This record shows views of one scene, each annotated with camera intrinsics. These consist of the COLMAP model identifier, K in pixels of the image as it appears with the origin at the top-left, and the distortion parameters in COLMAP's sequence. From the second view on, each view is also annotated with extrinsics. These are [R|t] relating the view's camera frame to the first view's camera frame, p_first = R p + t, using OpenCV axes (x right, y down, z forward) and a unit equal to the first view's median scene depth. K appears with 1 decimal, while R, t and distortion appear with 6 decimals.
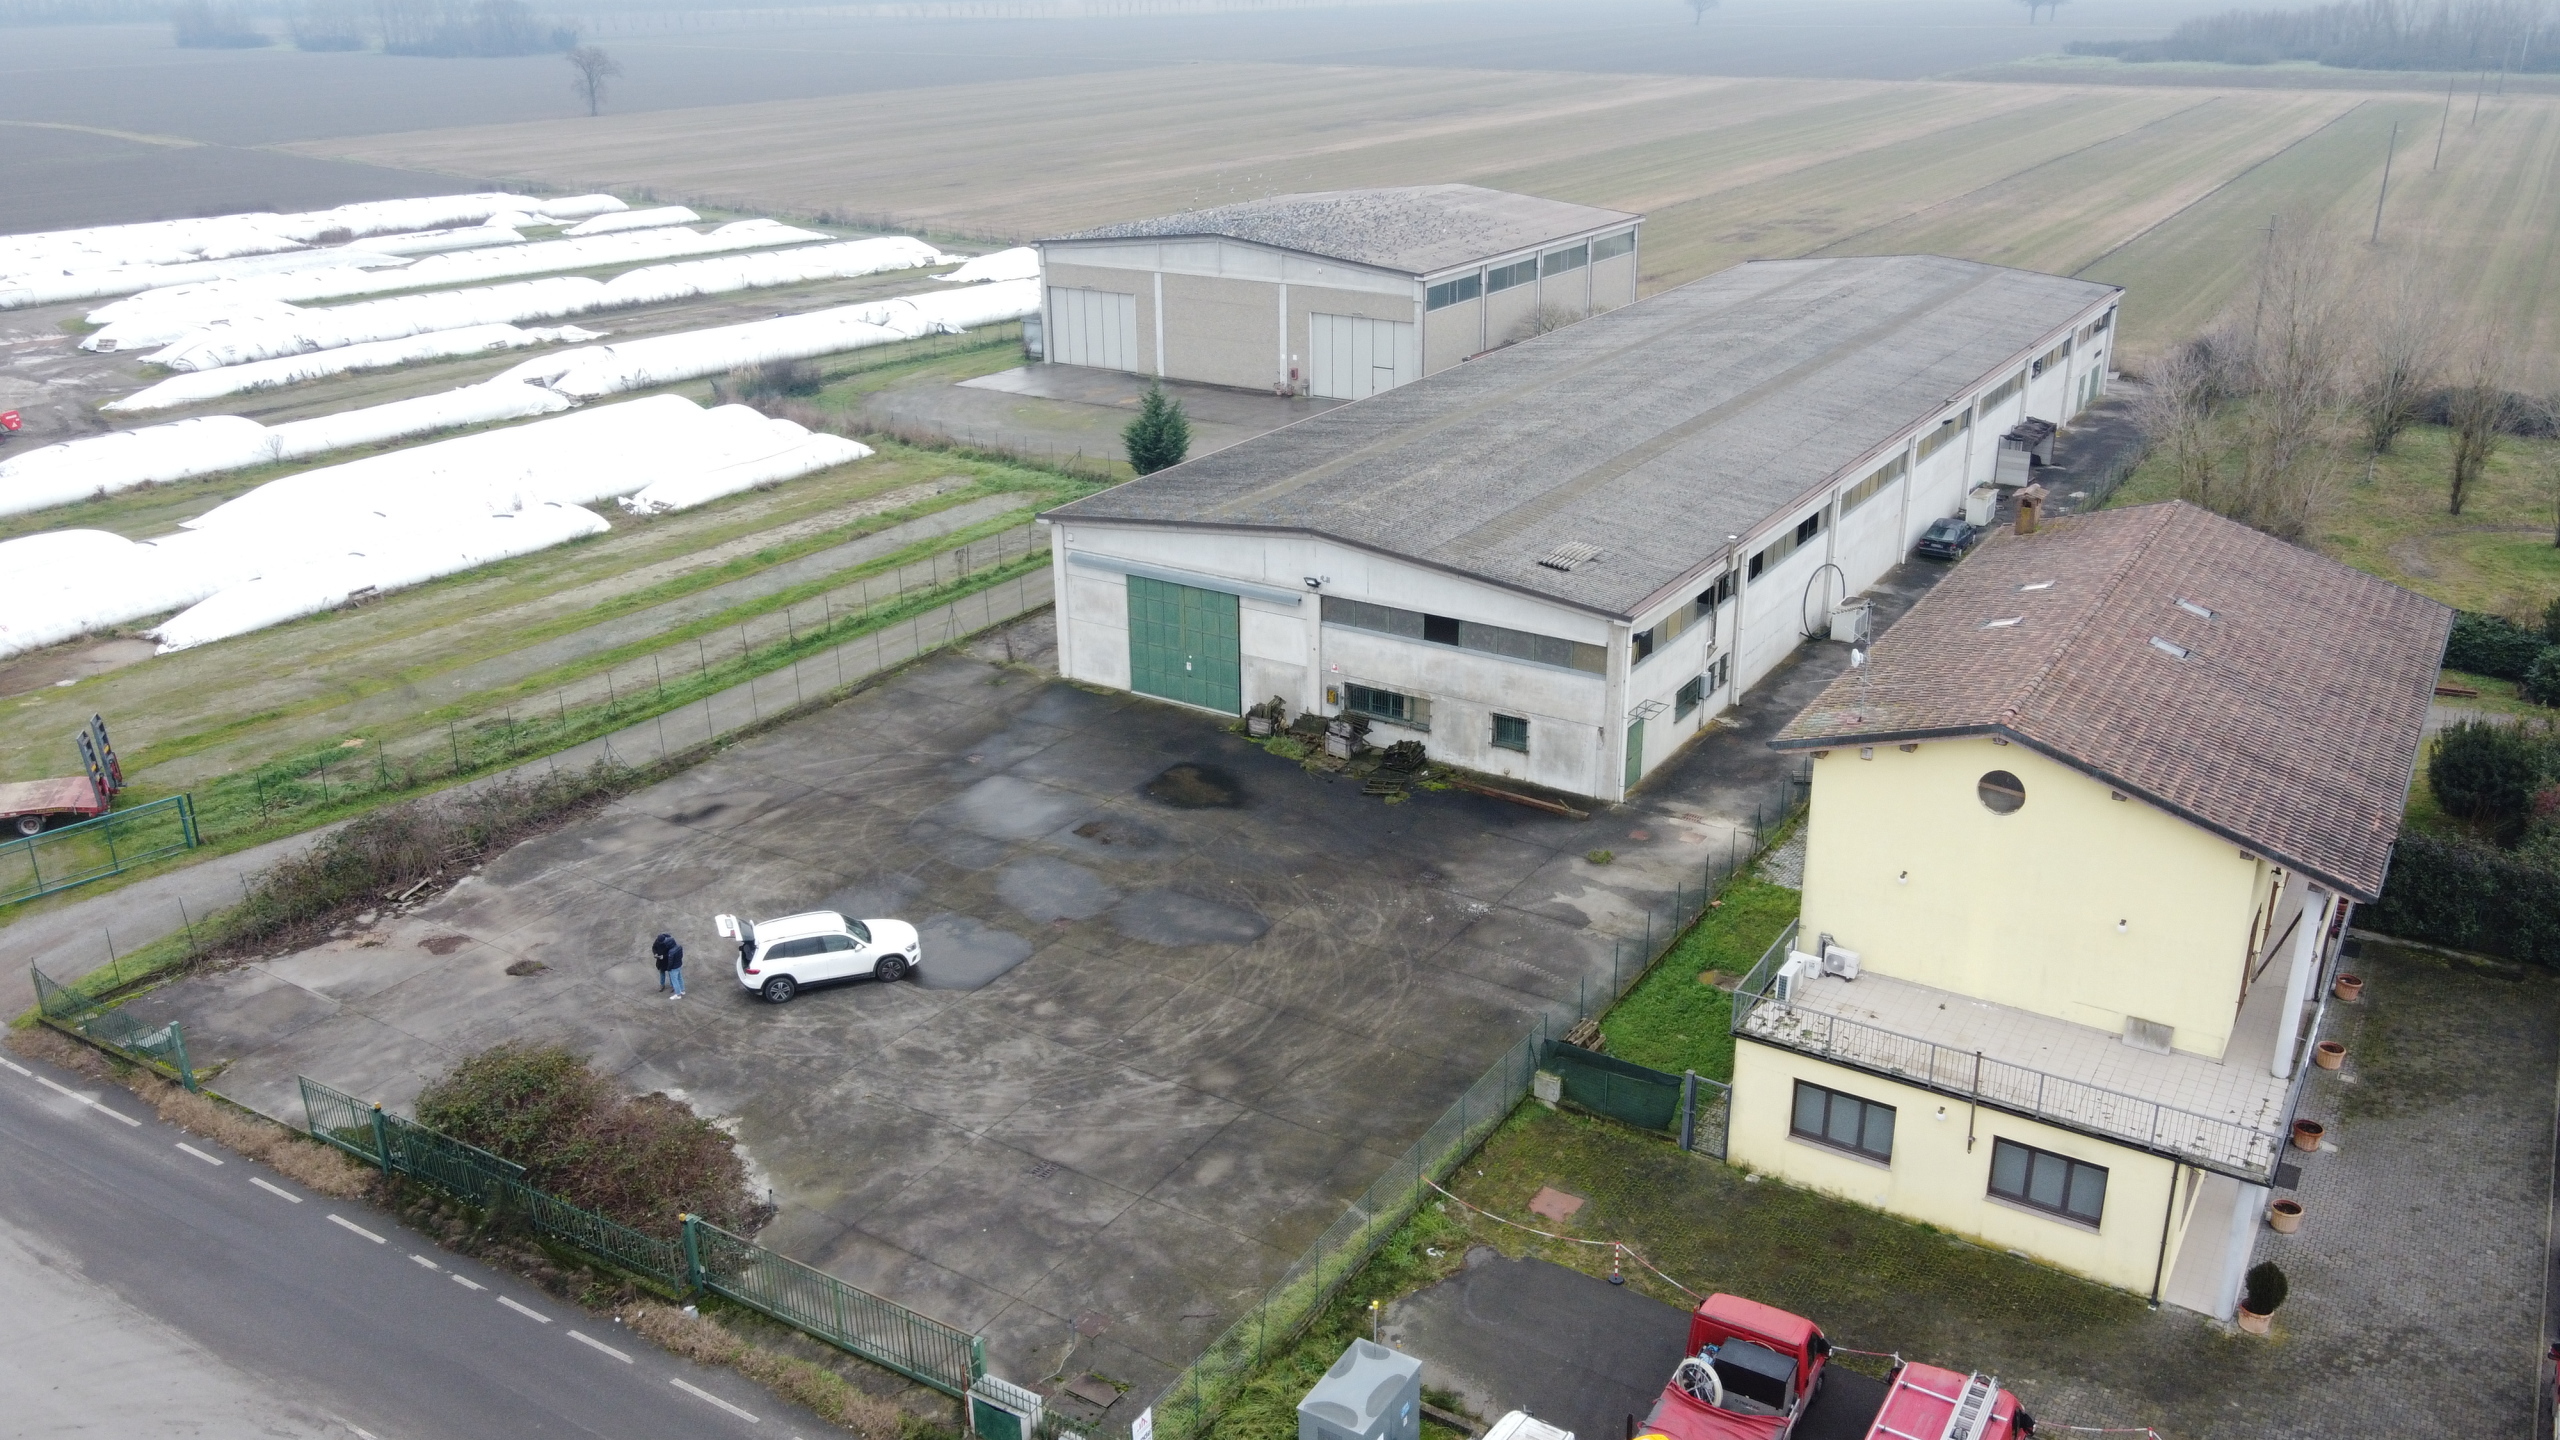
lens RADIAL K [[1963.0, 0, 1295.5], [0, 1963.0, 715.8], [0, 0, 1]] dist [-0.005846, 0.037856]
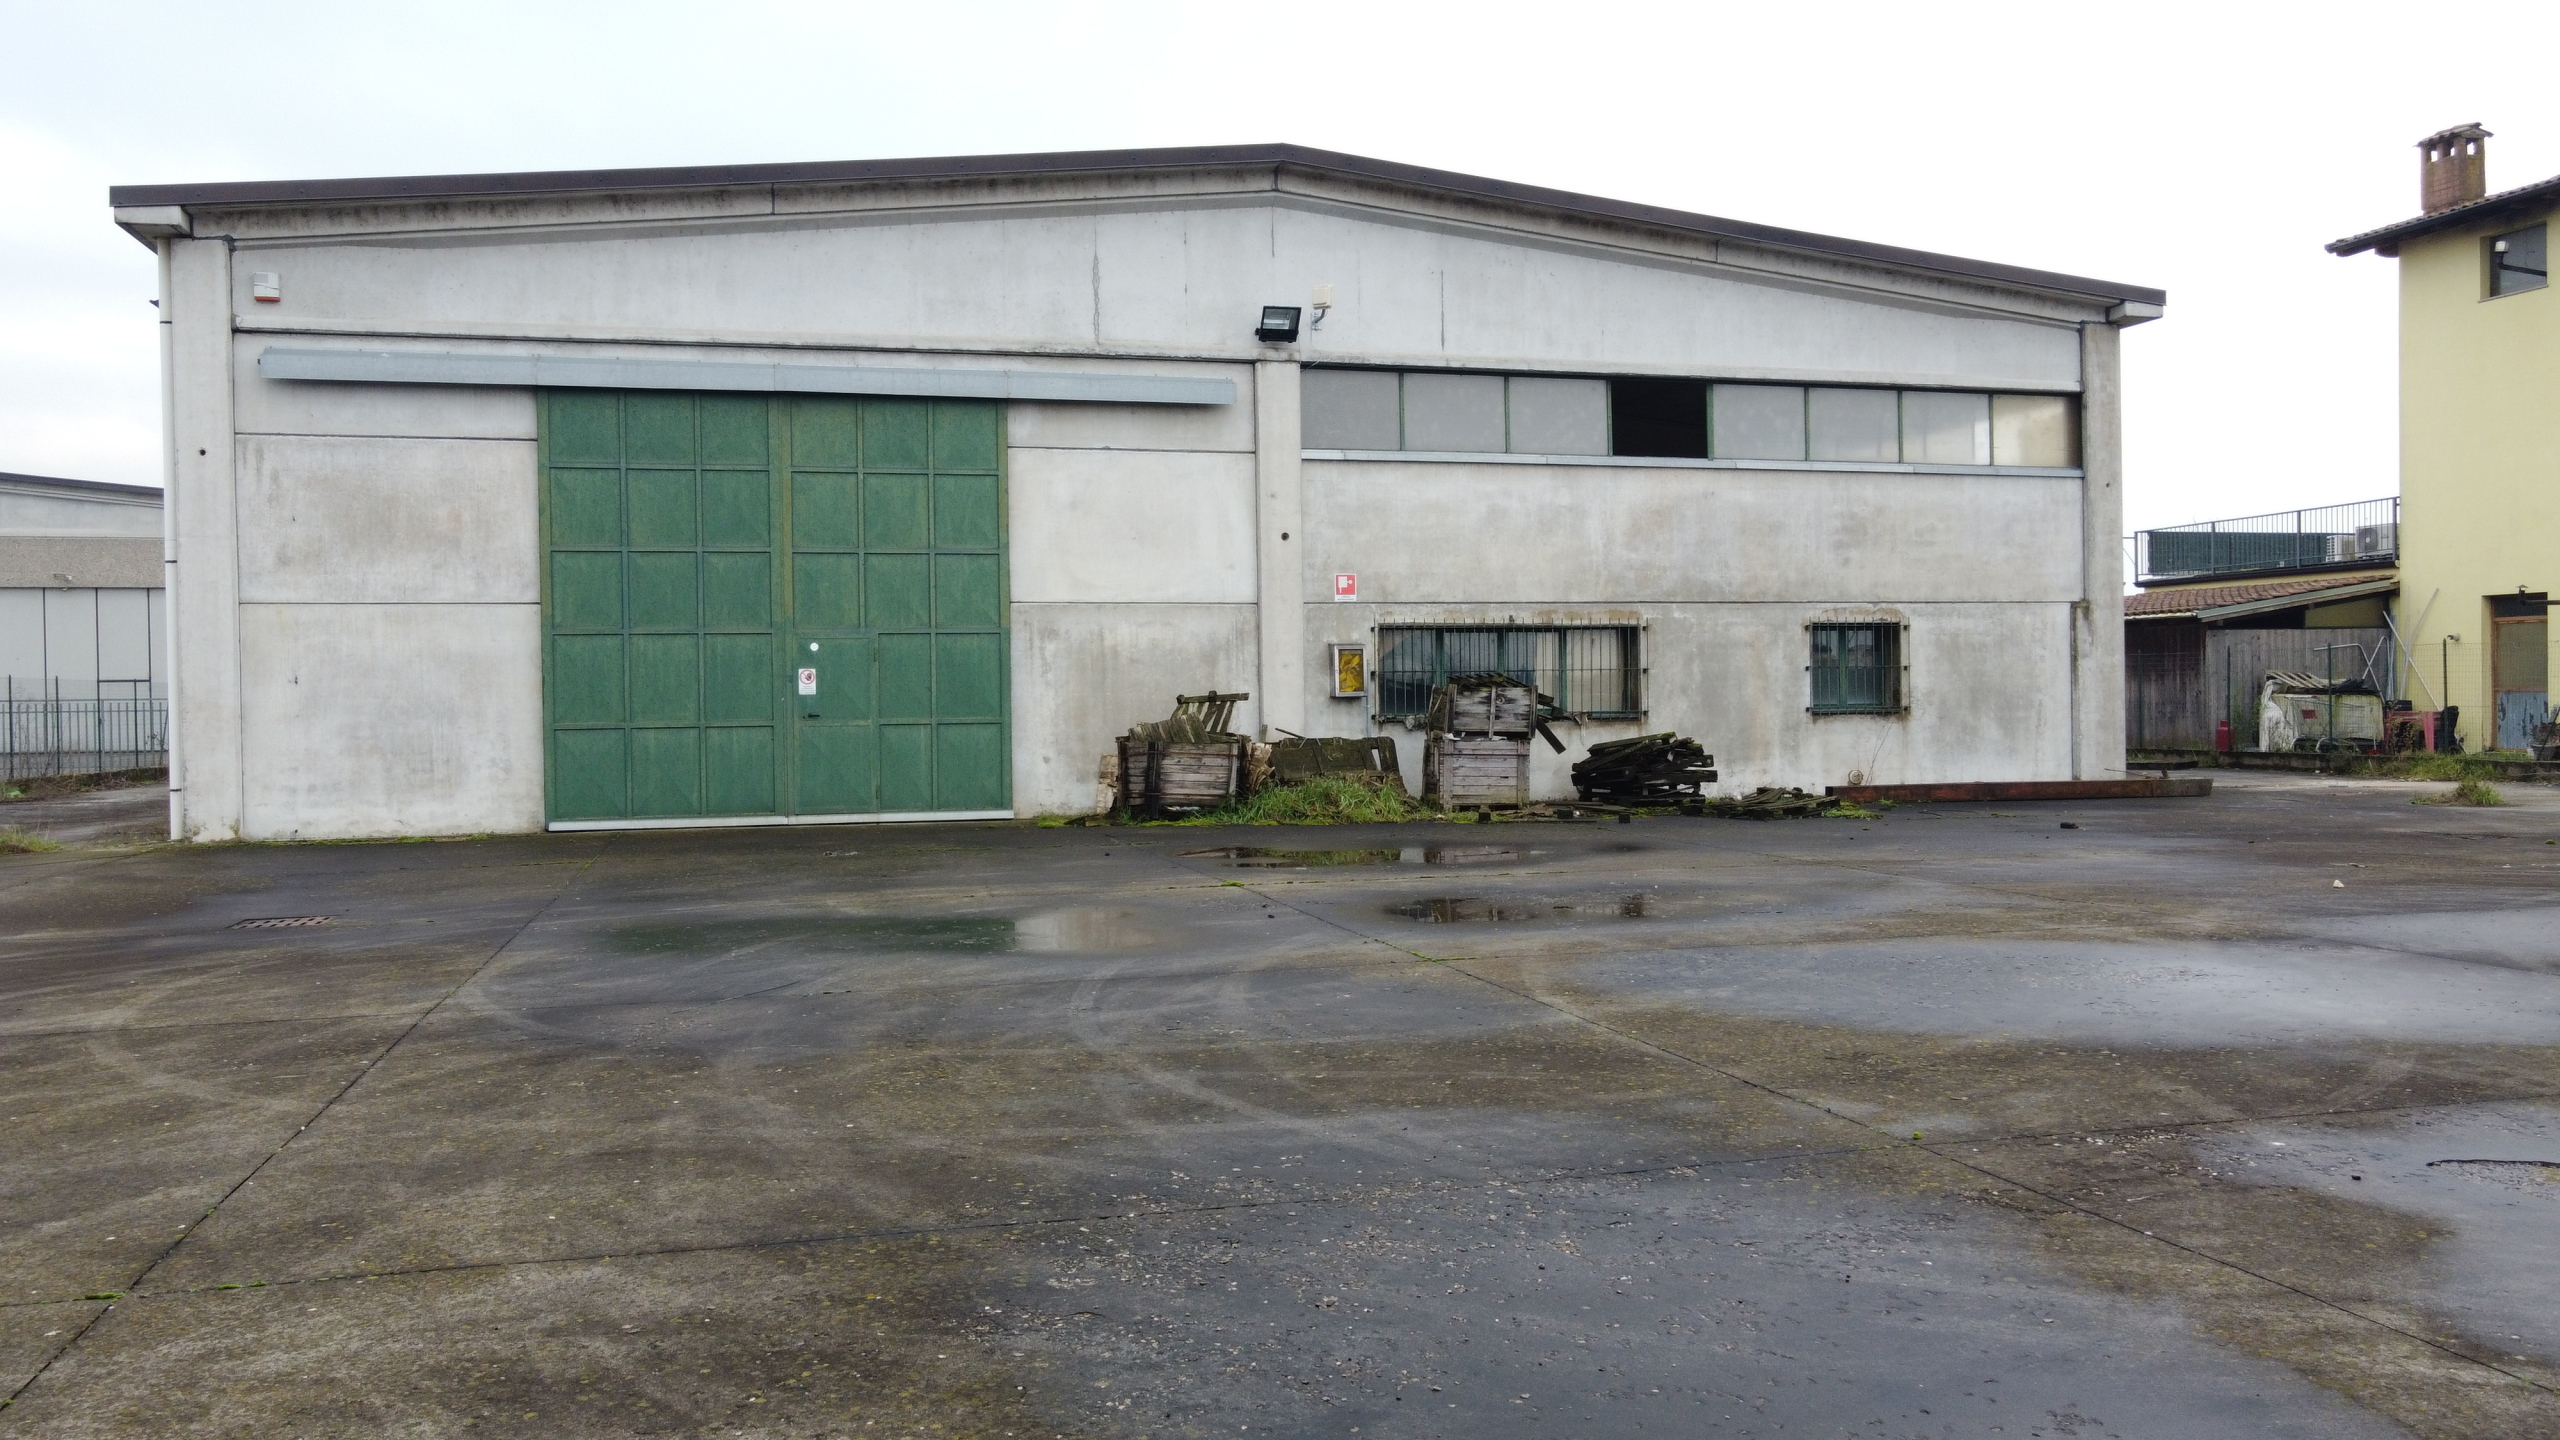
lens RADIAL K [[1963.0, 0, 1295.5], [0, 1963.0, 715.8], [0, 0, 1]] dist [-0.005846, 0.037856]
pose [[0.669332, -0.007370, 0.742927, -0.236788], [0.275330, 0.931214, -0.238817, 0.074551], [-0.690064, 0.364398, 0.625320, 0.798627]]
